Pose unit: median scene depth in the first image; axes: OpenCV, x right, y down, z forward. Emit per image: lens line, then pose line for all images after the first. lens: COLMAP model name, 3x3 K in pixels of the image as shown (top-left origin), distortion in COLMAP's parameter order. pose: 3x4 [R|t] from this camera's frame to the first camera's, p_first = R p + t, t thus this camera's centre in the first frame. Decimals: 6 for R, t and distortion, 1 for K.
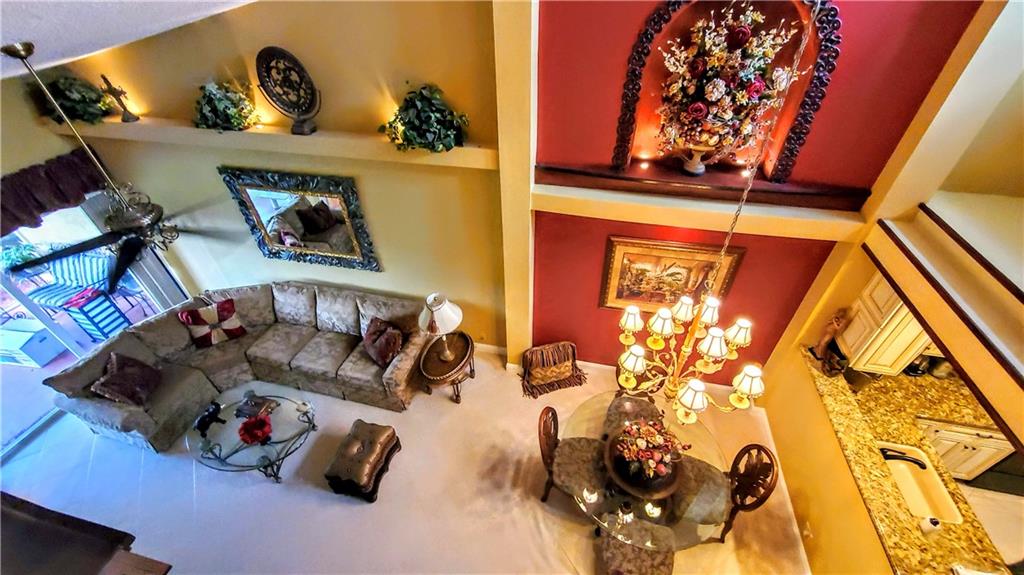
lens RADIAL K [[410.7, 0, 528.3], [0, 410.7, 295.4], [0, 0, 1]] dist [0.001652, -0.000102]
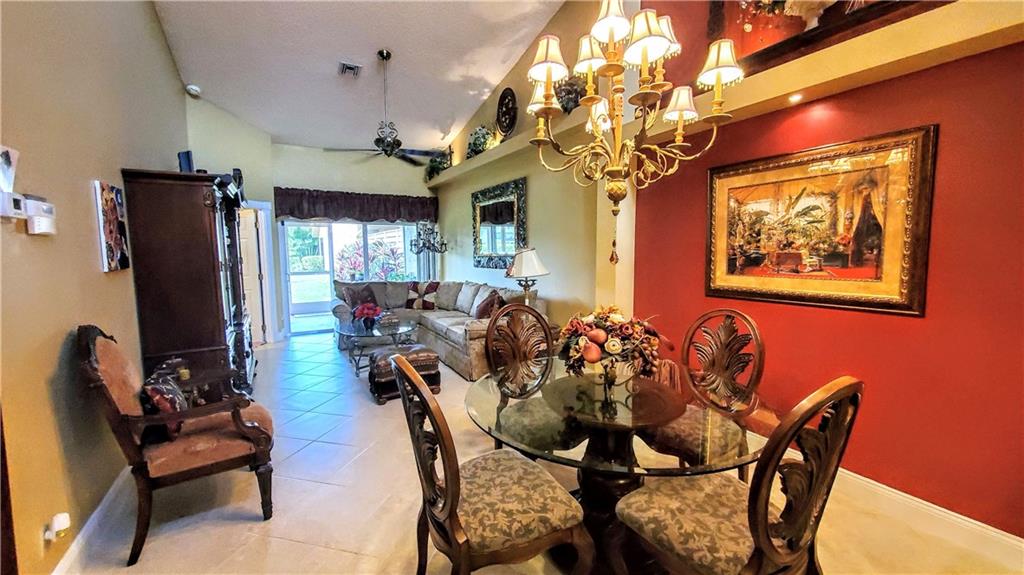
lens RADIAL K [[410.7, 0, 528.3], [0, 410.7, 295.4], [0, 0, 1]] dist [0.001652, -0.000102]
pose [[0.694801, 0.066122, -0.716156, 0.497677], [-0.461889, 0.804295, -0.373856, 0.465930], [0.551281, 0.590540, 0.589366, 0.455626]]
